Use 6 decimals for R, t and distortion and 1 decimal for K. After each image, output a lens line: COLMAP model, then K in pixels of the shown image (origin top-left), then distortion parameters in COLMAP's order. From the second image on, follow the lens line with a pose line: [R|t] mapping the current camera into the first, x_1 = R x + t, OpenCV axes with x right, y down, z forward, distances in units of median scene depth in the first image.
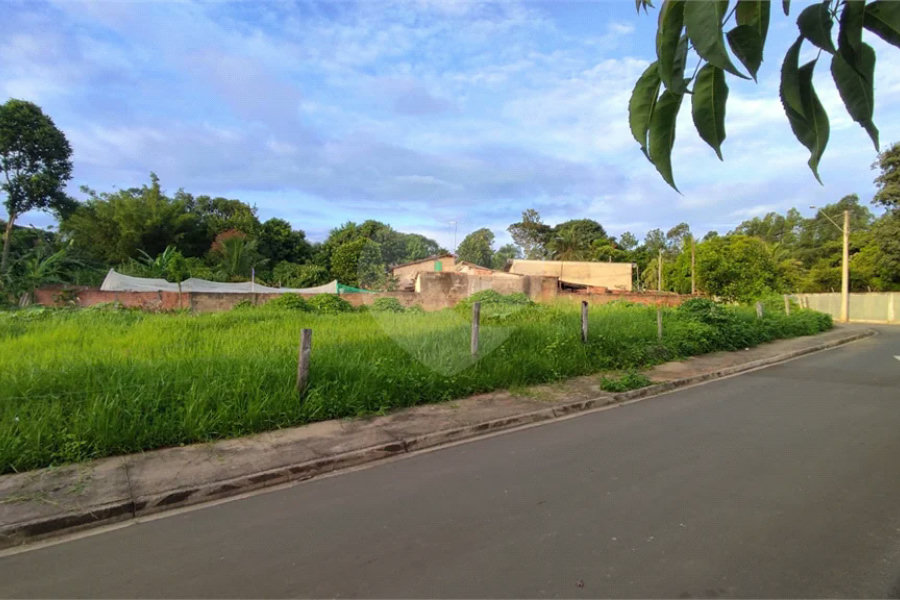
lens RADIAL K [[487.8, 0, 448.6], [0, 487.8, 294.4], [0, 0, 1]] dist [0.001932, -0.002283]
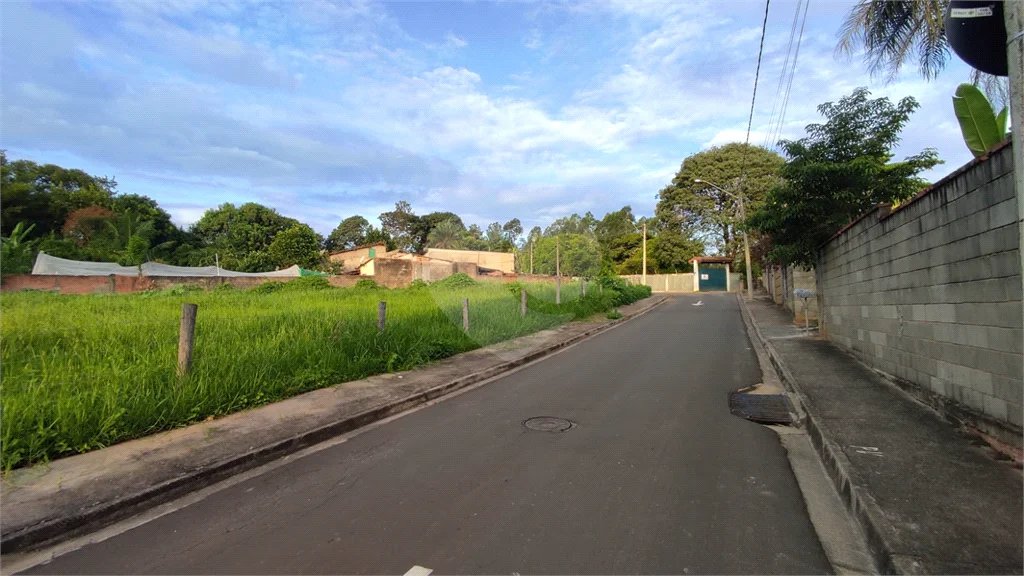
lens RADIAL K [[468.5, 0, 508.5], [0, 468.5, 280.0], [0, 0, 1]] dist [0.001916, 0.000630]
pose [[0.892718, -0.009127, 0.450523, -0.321963], [0.006754, 0.999954, 0.006874, 0.001748], [-0.450565, -0.003094, 0.892738, -0.206554]]
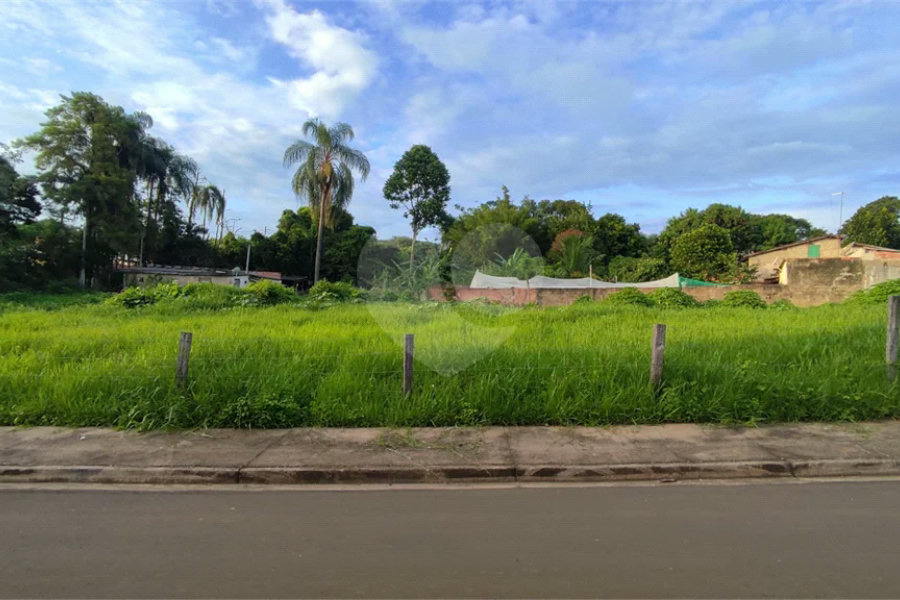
lens RADIAL K [[487.7, 0, 445.9], [0, 487.7, 296.6], [0, 0, 1]] dist [-0.003105, 0.000697]
pose [[0.788736, -0.005128, -0.614710, -0.009178], [0.014128, 0.999852, 0.009787, 0.000384], [0.614569, -0.016404, 0.788692, -0.002087]]
